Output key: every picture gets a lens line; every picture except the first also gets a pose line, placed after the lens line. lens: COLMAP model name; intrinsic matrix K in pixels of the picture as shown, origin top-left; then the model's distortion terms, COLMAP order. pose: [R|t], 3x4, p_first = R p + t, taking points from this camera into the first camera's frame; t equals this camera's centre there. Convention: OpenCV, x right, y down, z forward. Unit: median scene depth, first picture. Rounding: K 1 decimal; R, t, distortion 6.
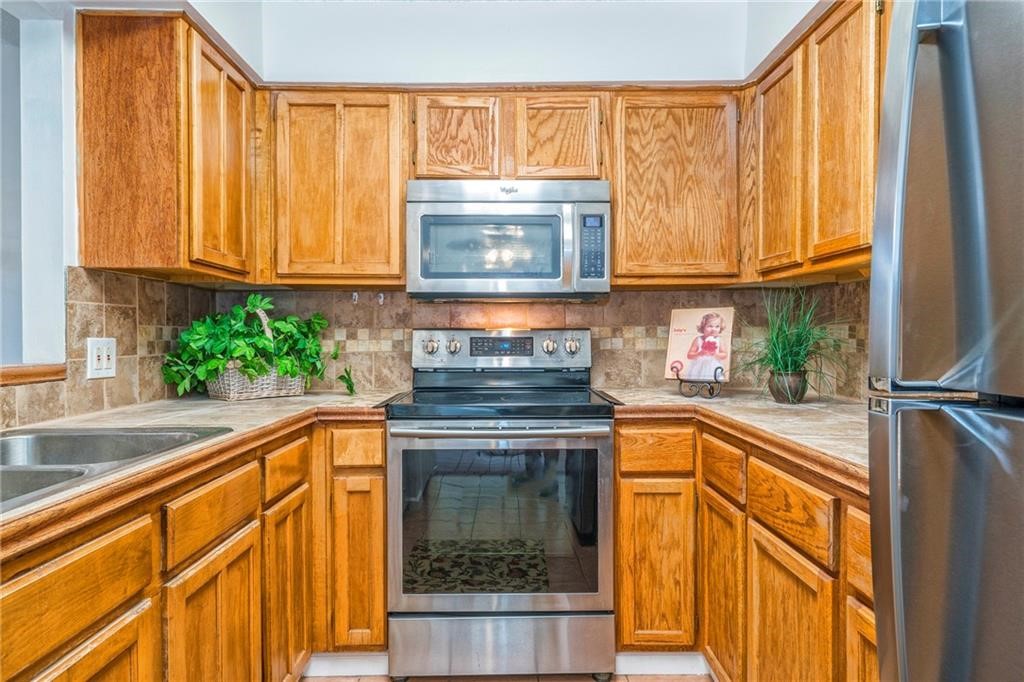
lens RADIAL K [[581.7, 0, 505.1], [0, 581.7, 340.6], [0, 0, 1]] dist [0.006762, 0.001876]
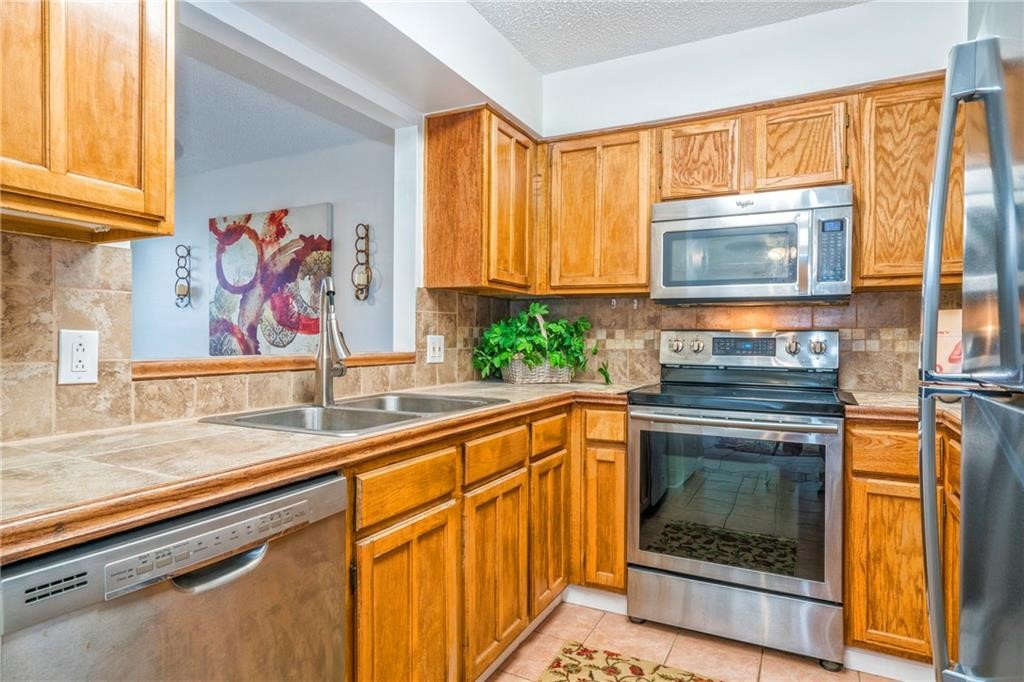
lens RADIAL K [[570.3, 0, 525.1], [0, 570.3, 338.0], [0, 0, 1]] dist [0.004547, 0.001428]
pose [[0.895136, 0.009647, -0.445689, 0.130859], [-0.011978, 0.999925, -0.002412, 0.002190], [0.445632, 0.007497, 0.895185, -0.160090]]
